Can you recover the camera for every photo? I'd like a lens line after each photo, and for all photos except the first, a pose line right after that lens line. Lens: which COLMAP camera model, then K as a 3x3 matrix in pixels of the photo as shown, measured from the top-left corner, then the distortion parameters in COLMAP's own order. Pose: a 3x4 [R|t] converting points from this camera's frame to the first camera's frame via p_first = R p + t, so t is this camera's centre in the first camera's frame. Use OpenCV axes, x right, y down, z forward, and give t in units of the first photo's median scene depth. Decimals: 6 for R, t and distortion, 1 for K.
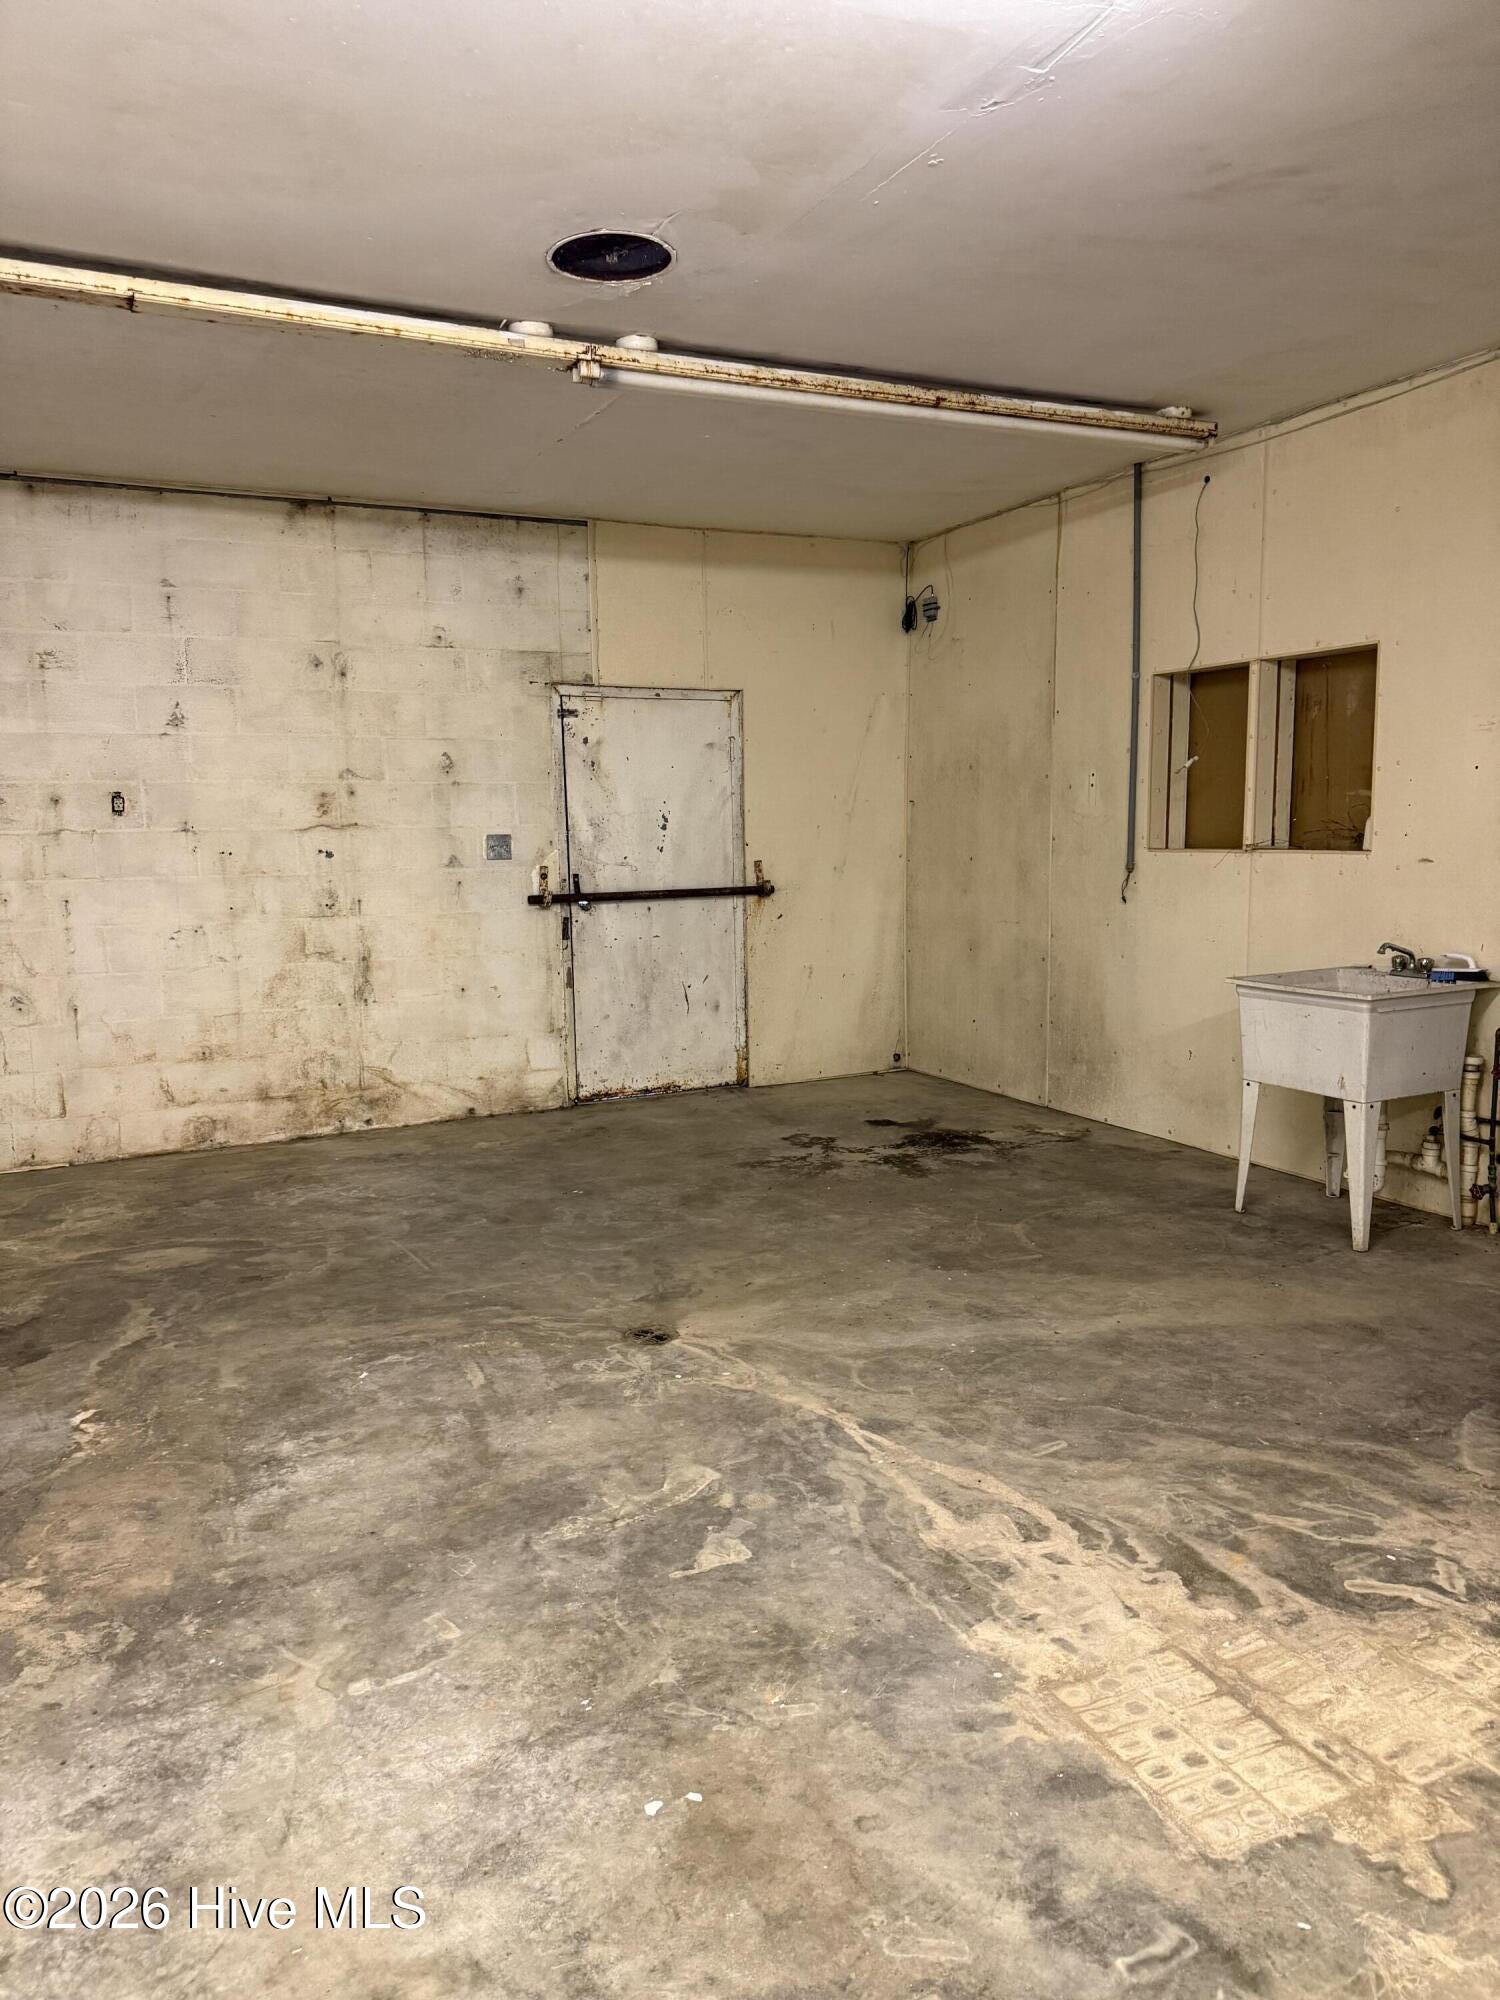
lens RADIAL K [[1407.5, 0, 749.0], [0, 1407.5, 992.0], [0, 0, 1]] dist [0.044293, -0.028954]
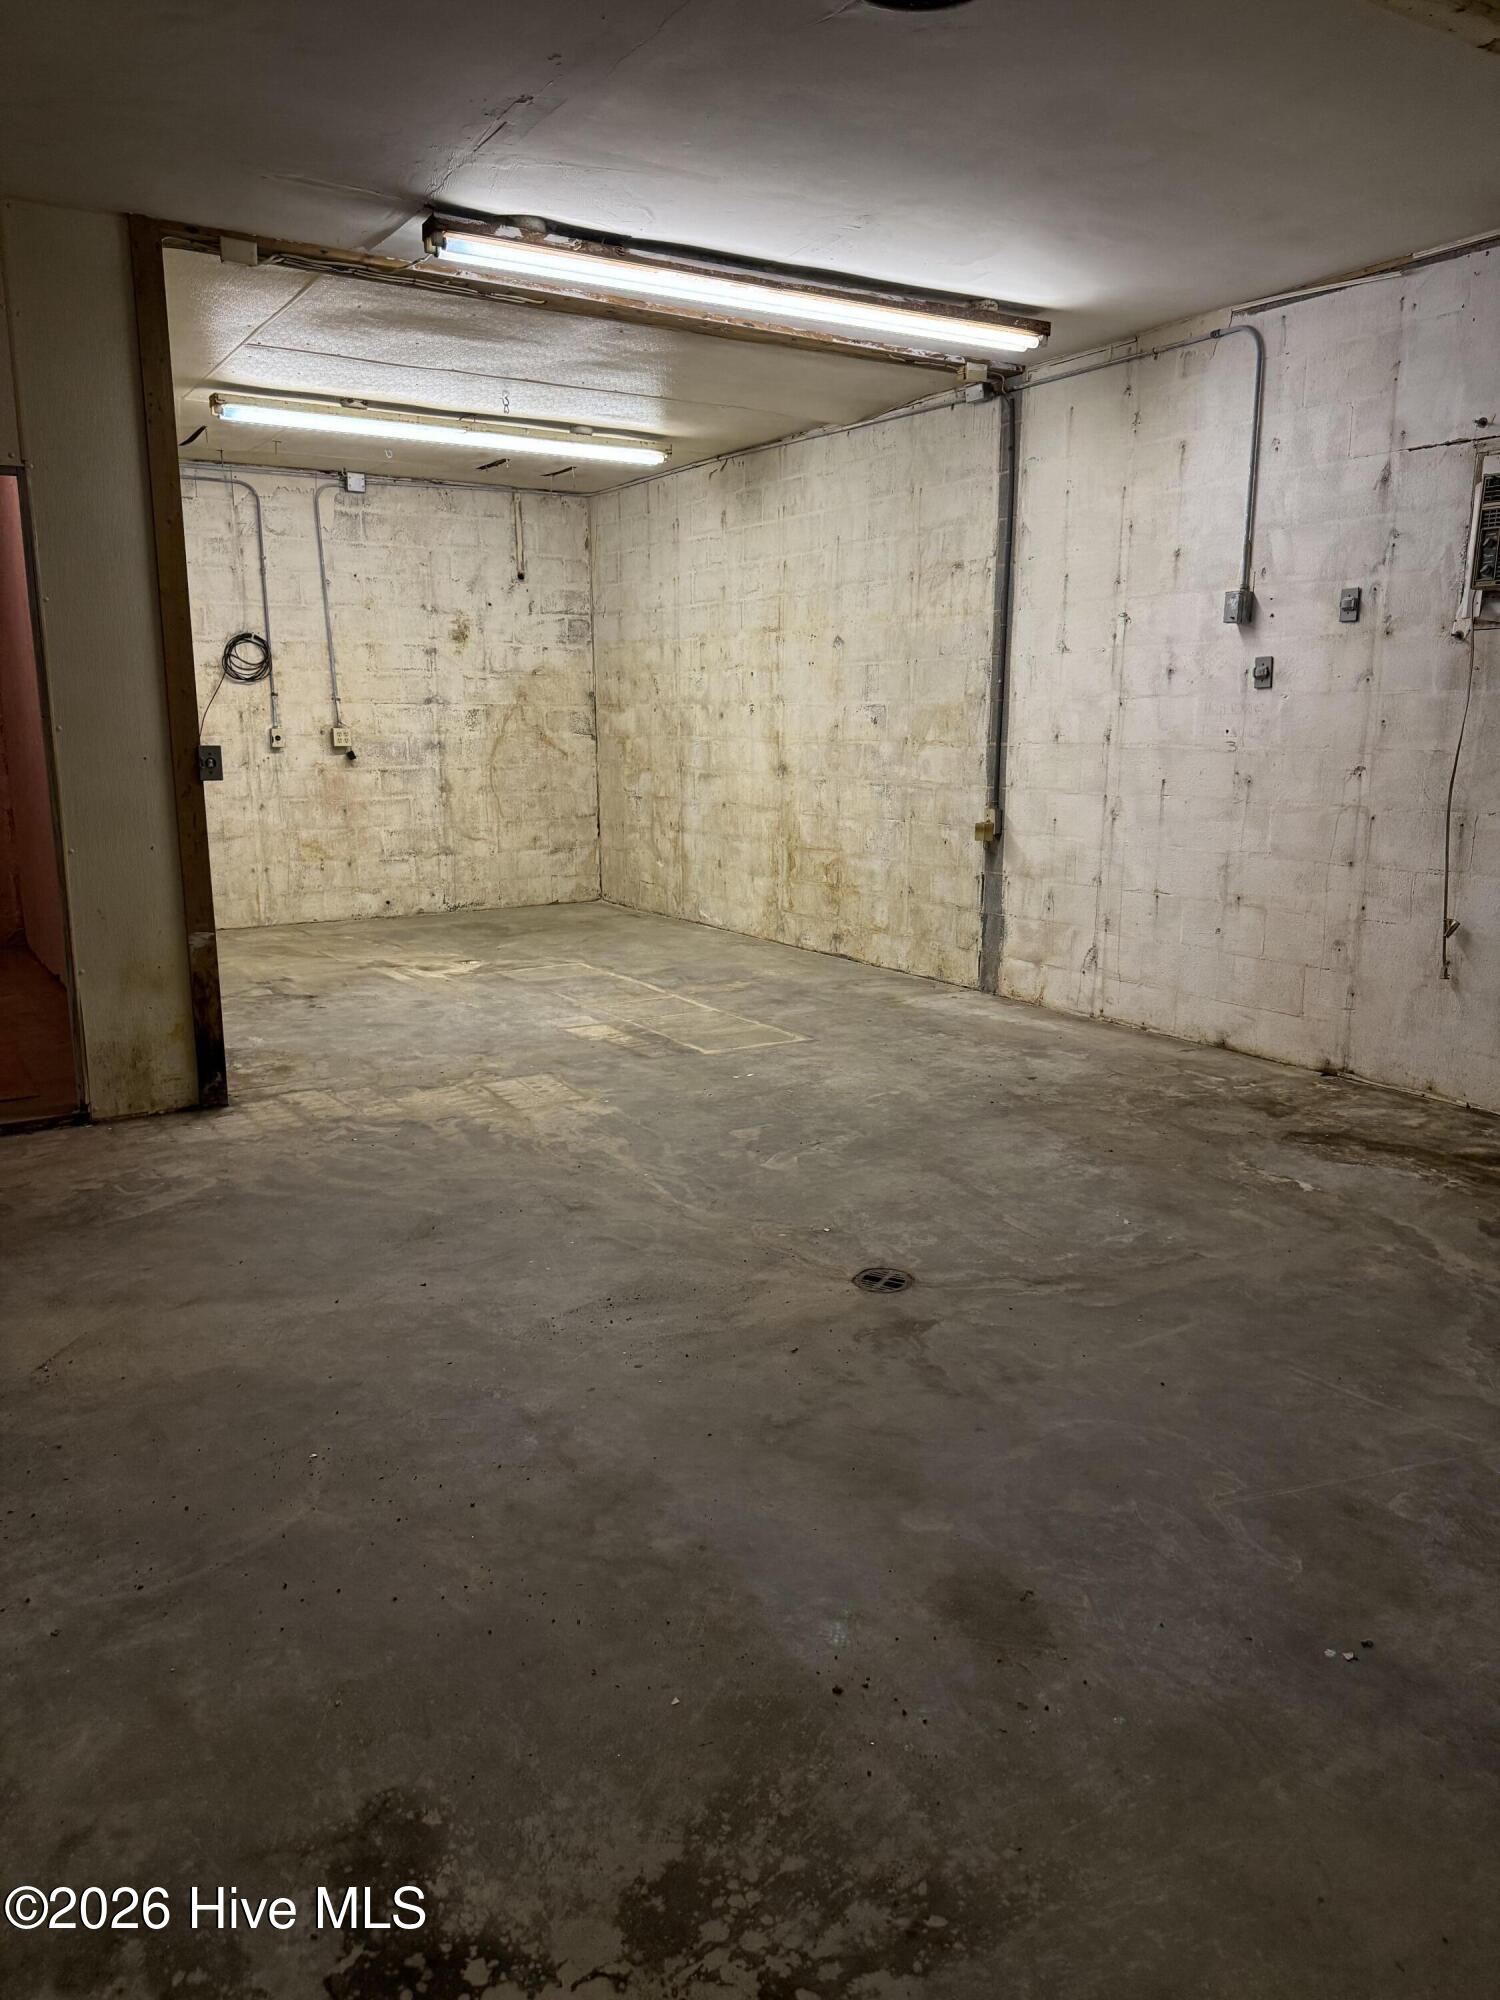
lens RADIAL K [[1407.5, 0, 751.0], [0, 1407.5, 1009.4], [0, 0, 1]] dist [0.044293, -0.028954]
pose [[-0.994900, 0.037864, -0.093486, 0.121983], [0.006092, 0.947729, 0.319020, -0.271281], [0.100679, 0.316823, -0.943126, 2.427392]]
